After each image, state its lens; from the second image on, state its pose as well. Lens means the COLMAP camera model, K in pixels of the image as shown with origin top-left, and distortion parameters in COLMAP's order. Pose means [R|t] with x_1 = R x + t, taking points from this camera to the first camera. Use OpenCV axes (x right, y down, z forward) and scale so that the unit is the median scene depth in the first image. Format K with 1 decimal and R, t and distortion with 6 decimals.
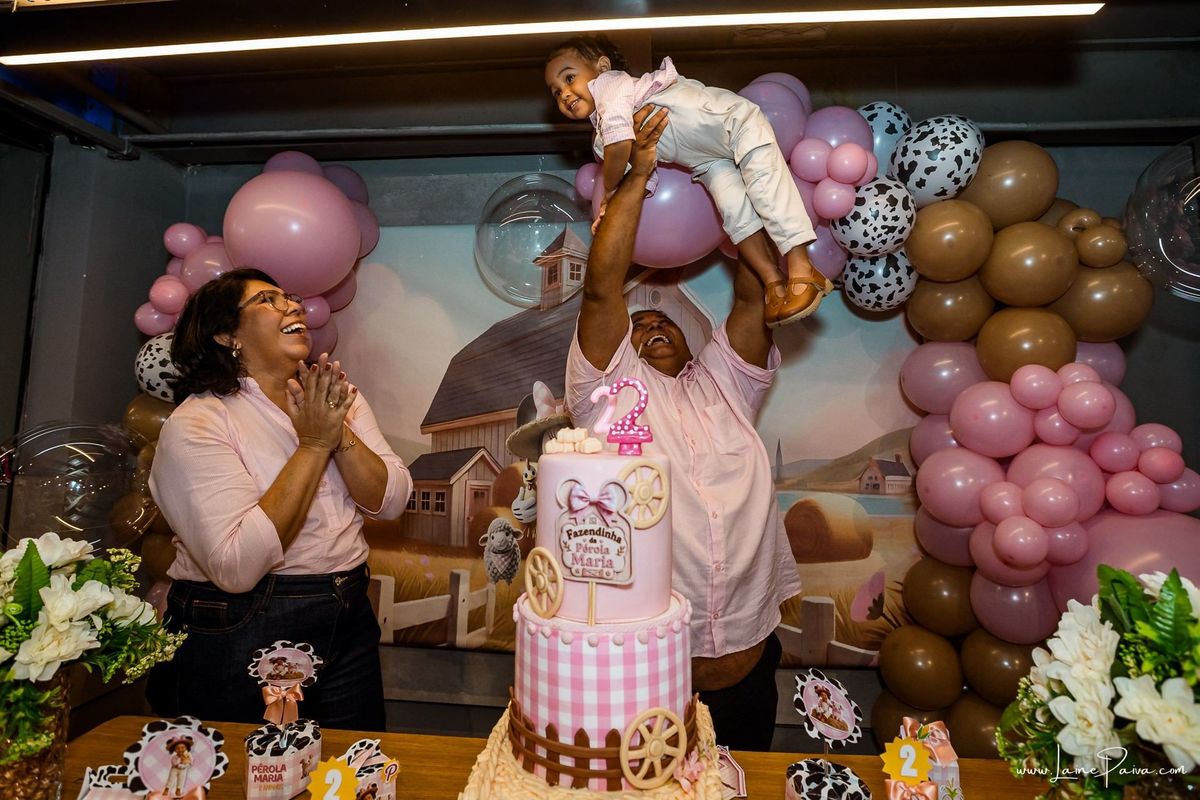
lens RADIAL K [[636.6, 0, 600.7], [0, 636.6, 338.9], [0, 0, 1]] dist [-0.053474, 0.017859]
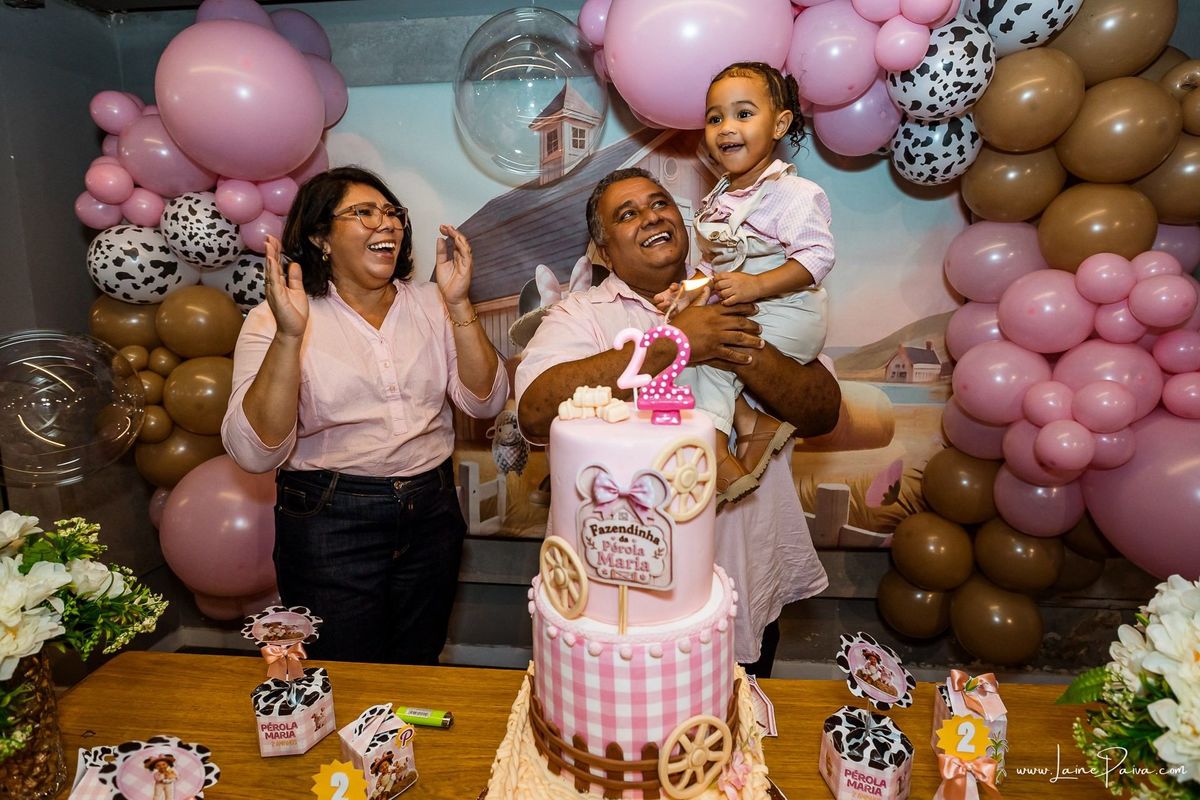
lens RADIAL K [[635.5, 0, 606.5], [0, 635.5, 365.6], [0, 0, 1]] dist [-0.055494, 0.019362]
pose [[0.999839, -0.017648, 0.003349, -0.027662], [0.016122, 0.963847, 0.265968, -0.092429], [-0.007922, -0.265871, 0.963976, 0.238657]]
